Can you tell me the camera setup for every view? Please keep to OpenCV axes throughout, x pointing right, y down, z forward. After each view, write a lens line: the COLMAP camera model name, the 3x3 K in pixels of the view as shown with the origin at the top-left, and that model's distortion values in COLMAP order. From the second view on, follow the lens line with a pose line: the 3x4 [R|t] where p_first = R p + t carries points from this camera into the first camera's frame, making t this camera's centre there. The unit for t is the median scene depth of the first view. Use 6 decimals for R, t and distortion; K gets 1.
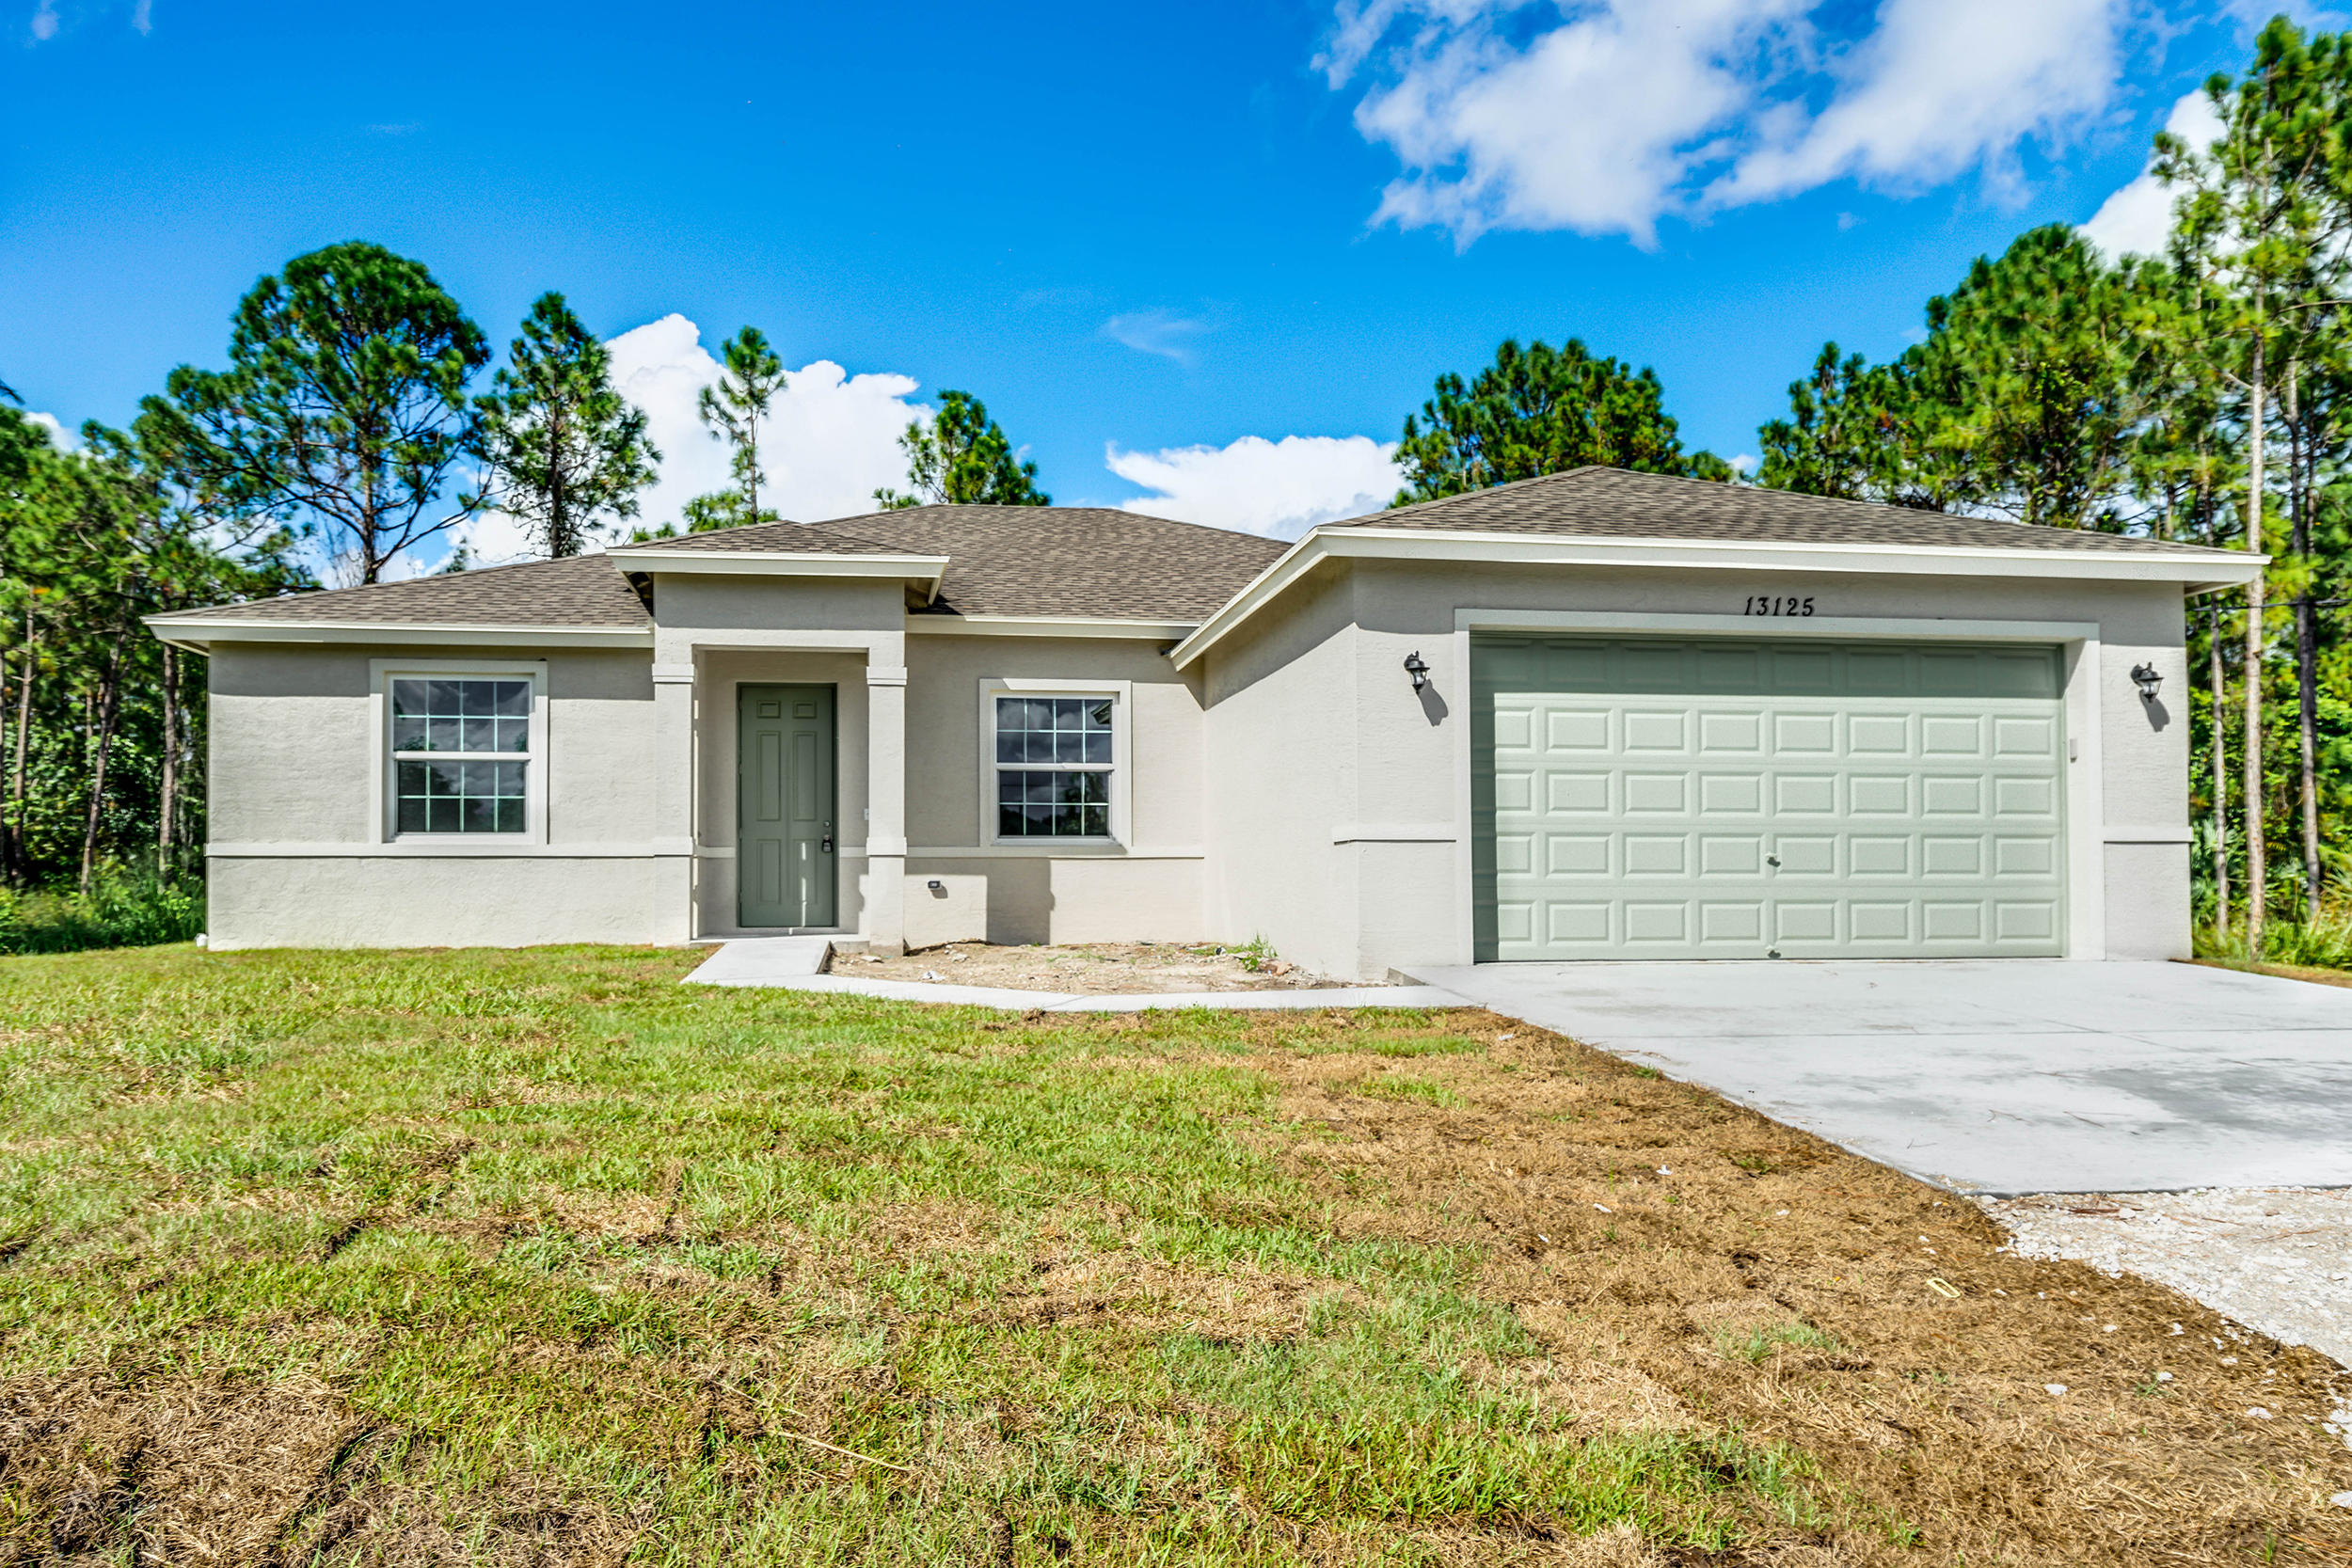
lens RADIAL K [[1606.2, 0, 1096.0], [0, 1606.2, 881.7], [0, 0, 1]] dist [0.023749, -0.015051]
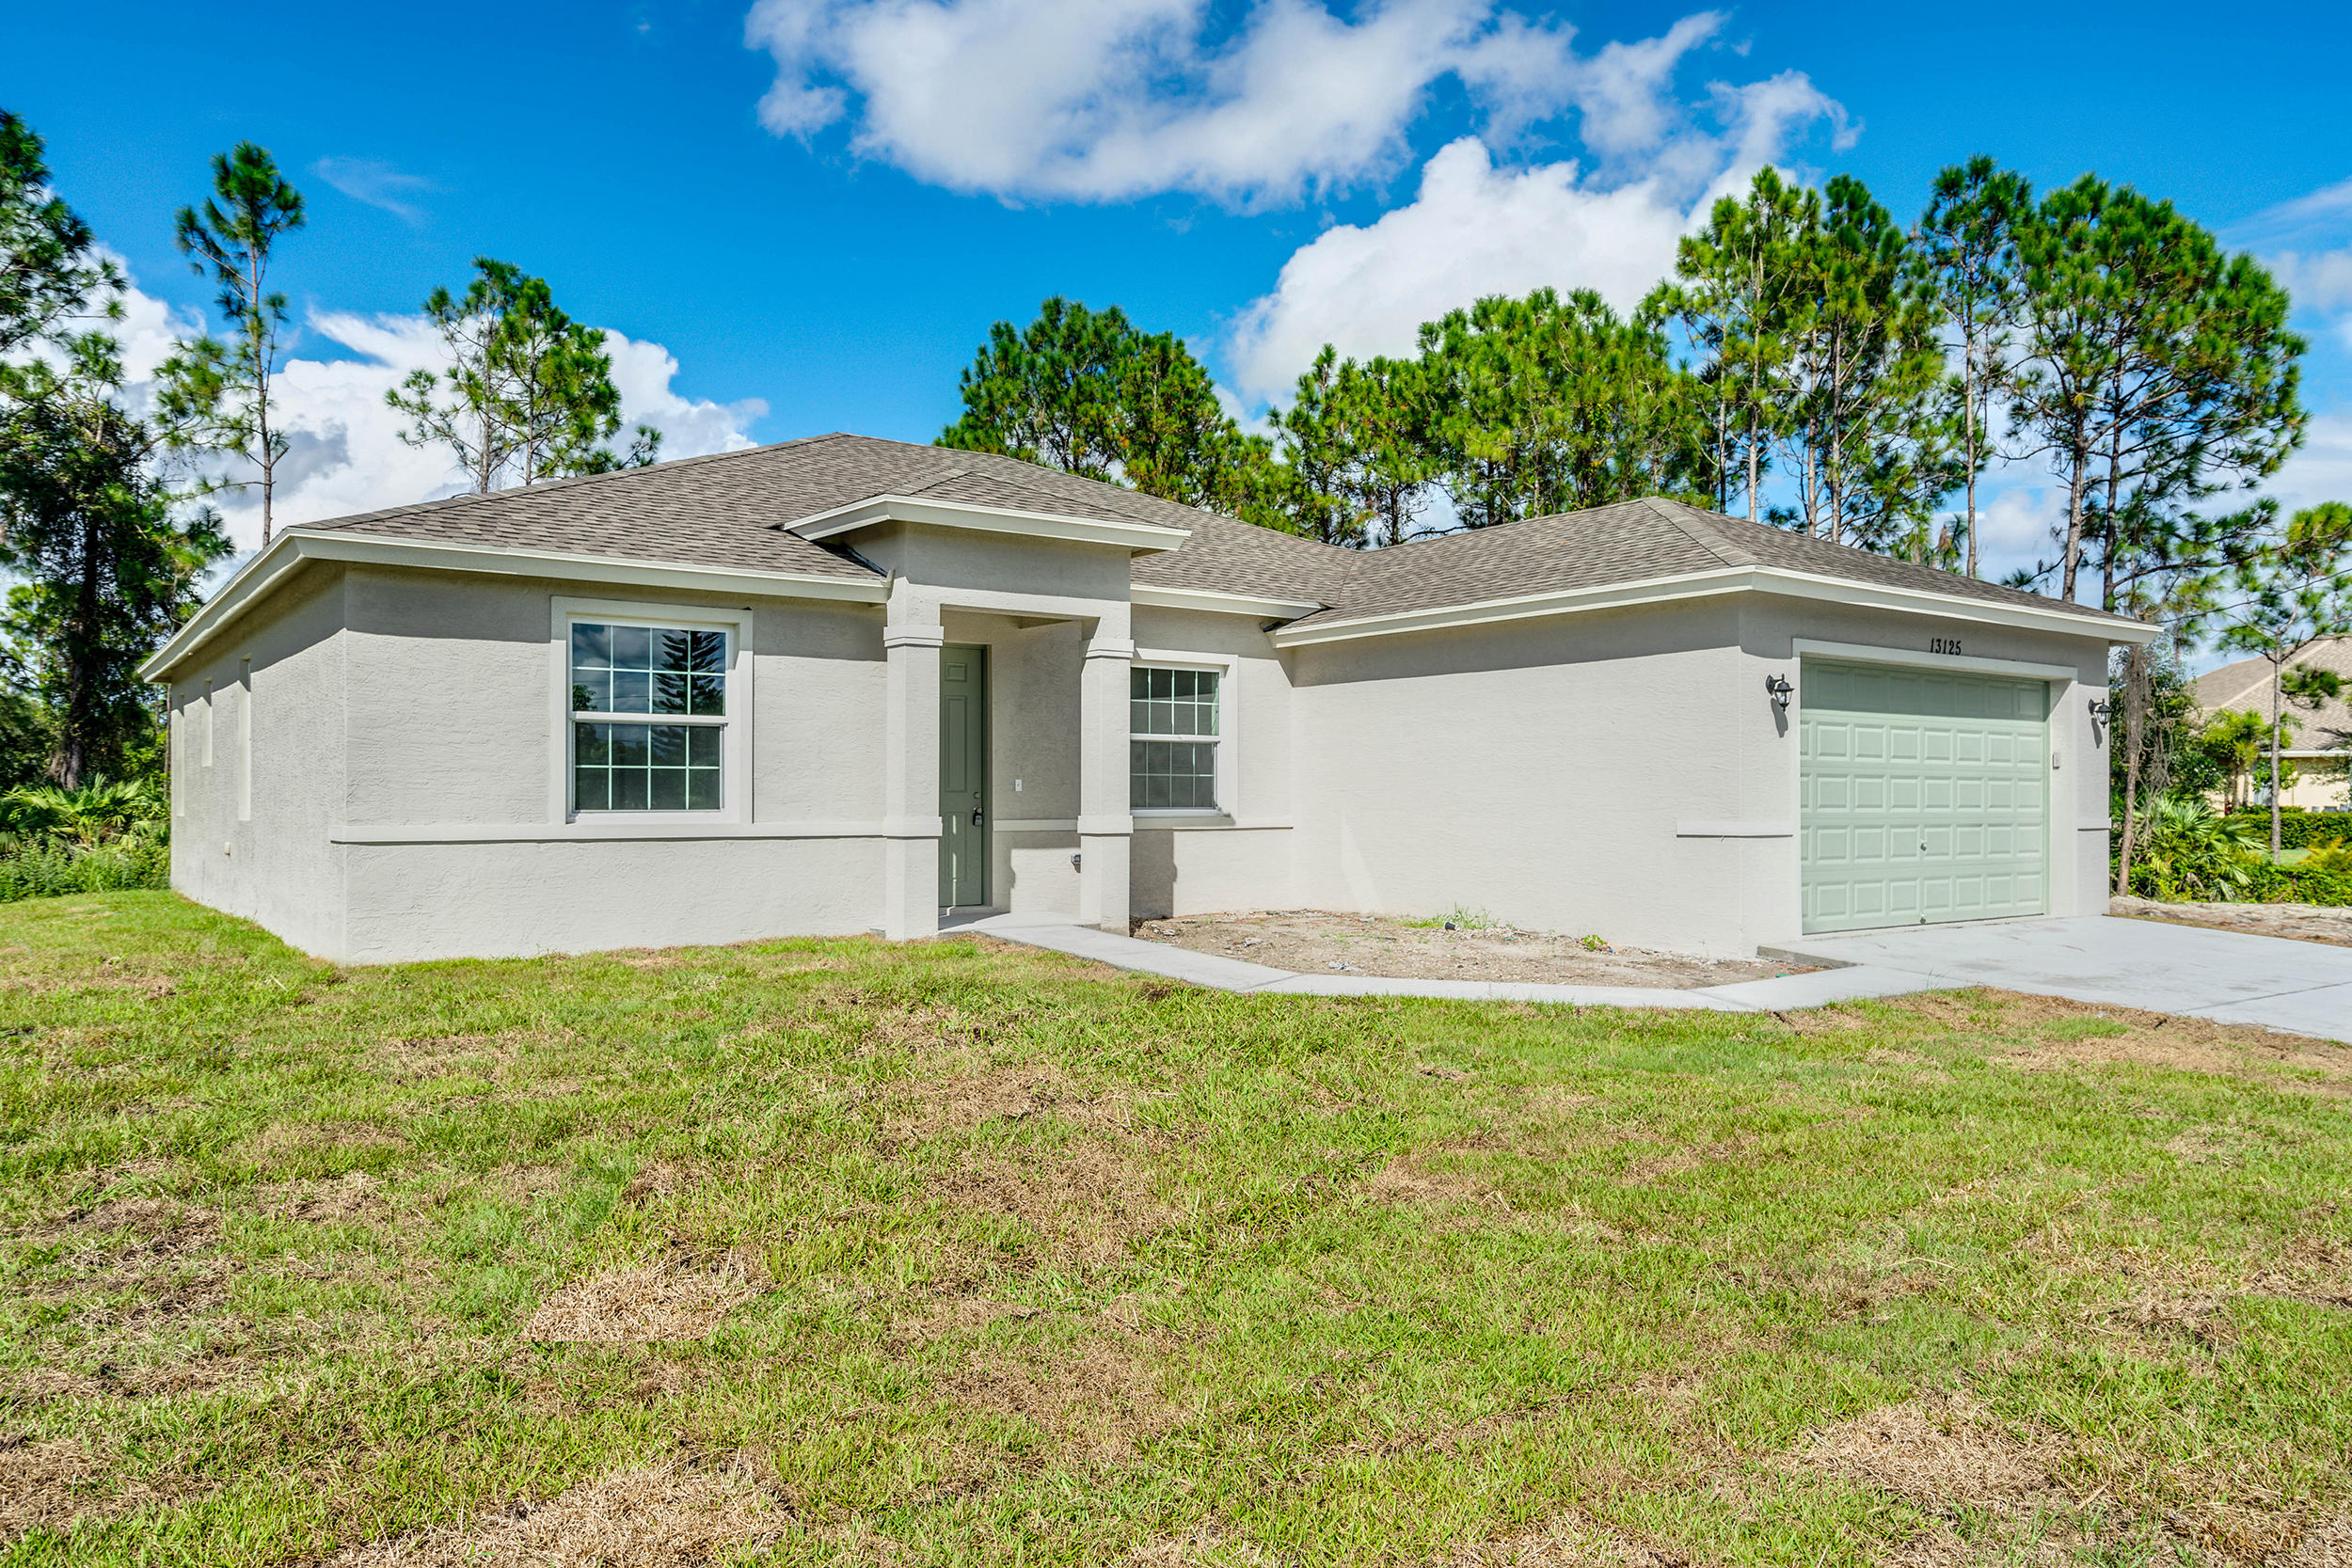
lens RADIAL K [[1606.2, 0, 1167.3], [0, 1606.2, 798.5], [0, 0, 1]] dist [0.023749, -0.015051]
pose [[0.879376, 0.003845, 0.476113, -0.510935], [-0.005108, 0.999986, 0.001358, -0.035465], [-0.476101, -0.003626, 0.879383, 0.126245]]
